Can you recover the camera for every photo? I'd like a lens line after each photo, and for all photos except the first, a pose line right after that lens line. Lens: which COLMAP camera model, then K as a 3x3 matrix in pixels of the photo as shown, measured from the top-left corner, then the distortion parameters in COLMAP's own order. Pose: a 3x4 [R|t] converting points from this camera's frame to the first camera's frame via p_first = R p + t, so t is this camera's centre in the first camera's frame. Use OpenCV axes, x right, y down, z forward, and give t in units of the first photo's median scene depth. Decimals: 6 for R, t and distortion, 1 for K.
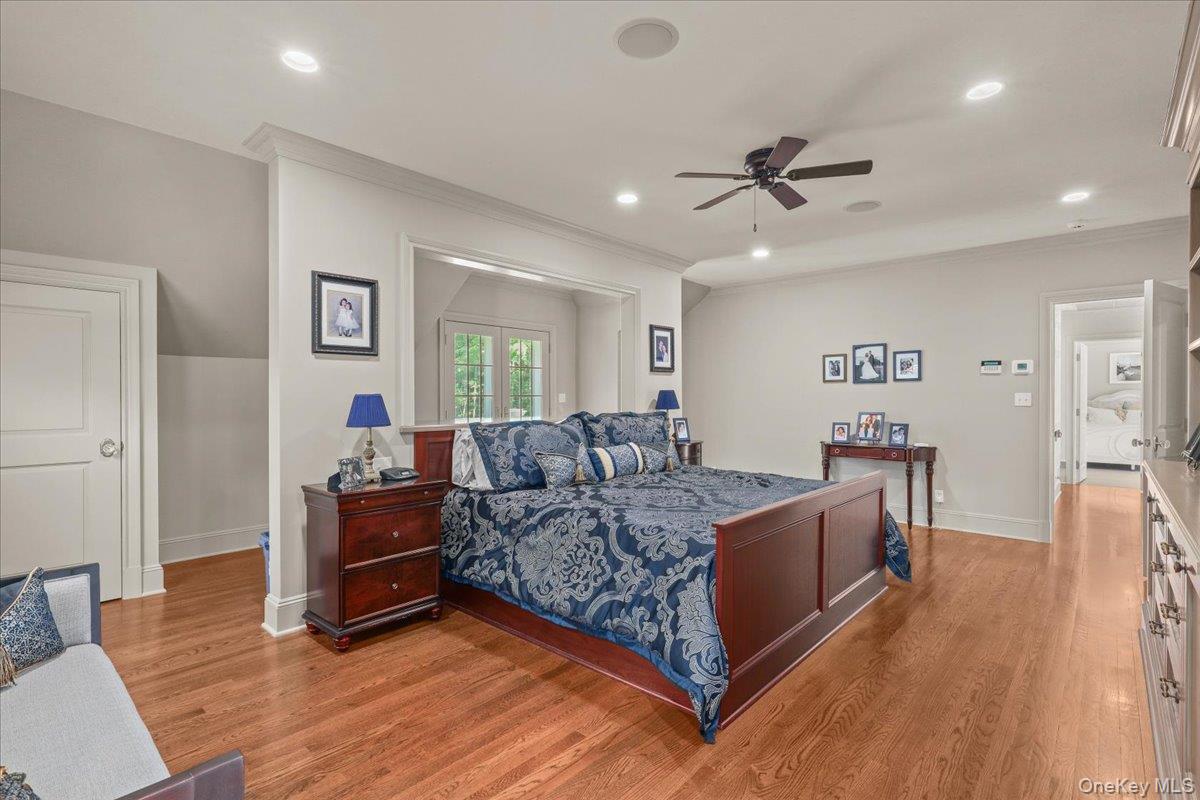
lens RADIAL K [[545.3, 0, 601.3], [0, 545.3, 399.3], [0, 0, 1]] dist [-0.000498, 0.000349]
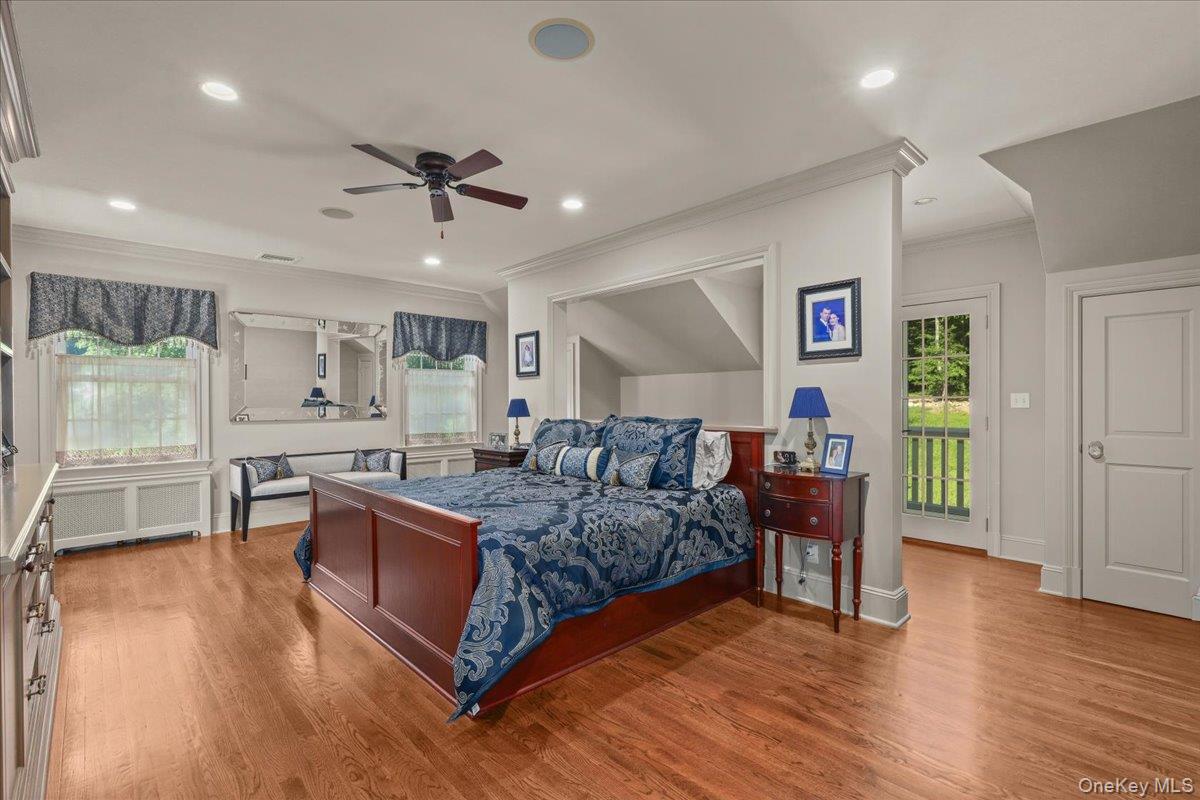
lens RADIAL K [[545.3, 0, 601.5], [0, 545.3, 403.2], [0, 0, 1]] dist [-0.000498, 0.000349]
pose [[-0.073595, 0.004931, -0.997276, 0.753289], [-0.000277, 0.999988, 0.004965, -0.002514], [0.997288, 0.000642, -0.073593, 0.803600]]
